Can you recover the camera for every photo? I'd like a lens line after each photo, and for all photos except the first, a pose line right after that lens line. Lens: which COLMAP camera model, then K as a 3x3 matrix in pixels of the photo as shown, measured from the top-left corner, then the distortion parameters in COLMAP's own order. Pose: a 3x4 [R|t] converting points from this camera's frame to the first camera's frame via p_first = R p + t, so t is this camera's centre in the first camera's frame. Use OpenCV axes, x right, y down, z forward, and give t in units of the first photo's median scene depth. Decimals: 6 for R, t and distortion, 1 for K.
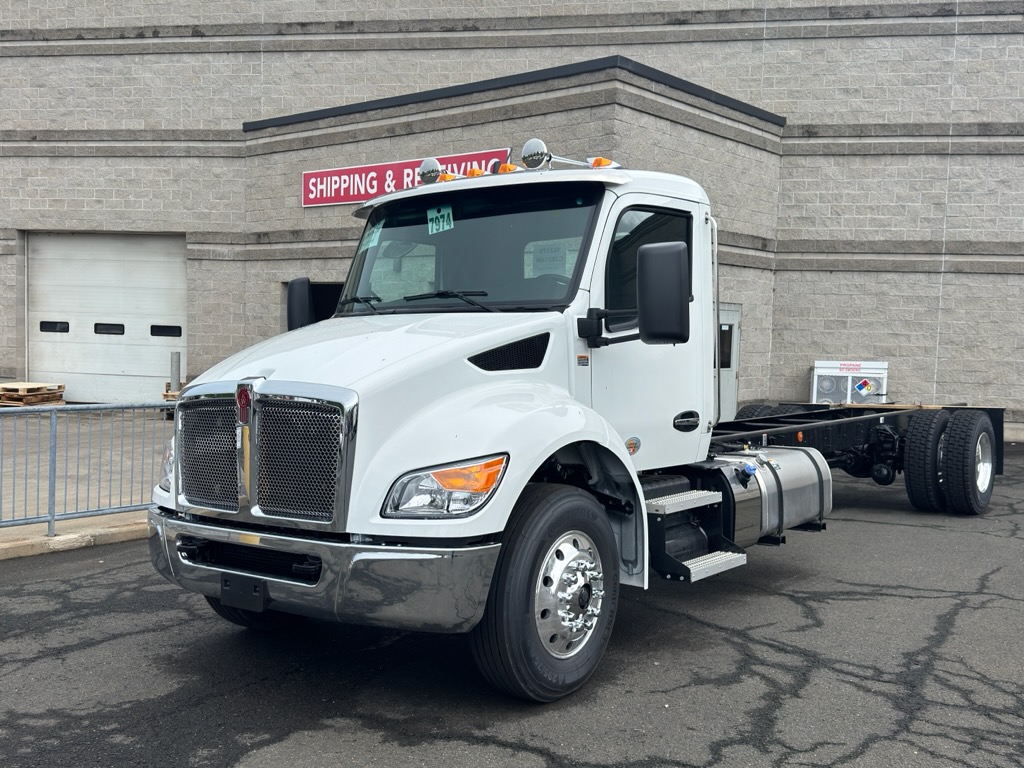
lens RADIAL K [[1020.3, 0, 510.6], [0, 1020.3, 396.3], [0, 0, 1]] dist [0.119603, -0.255472]
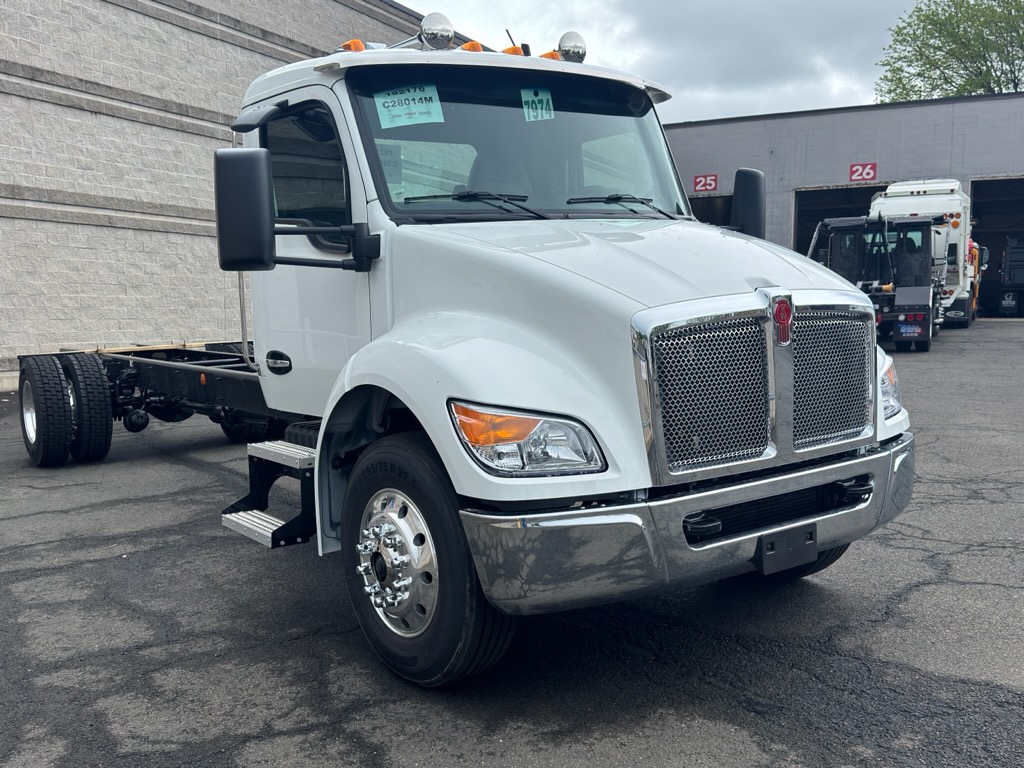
lens RADIAL K [[1020.3, 0, 510.6], [0, 1020.3, 396.3], [0, 0, 1]] dist [0.119603, -0.255472]
pose [[0.268914, -0.102353, 0.957710, -0.295470], [0.070528, 0.993761, 0.086403, -0.004454], [-0.960578, 0.044311, 0.274455, 0.268049]]
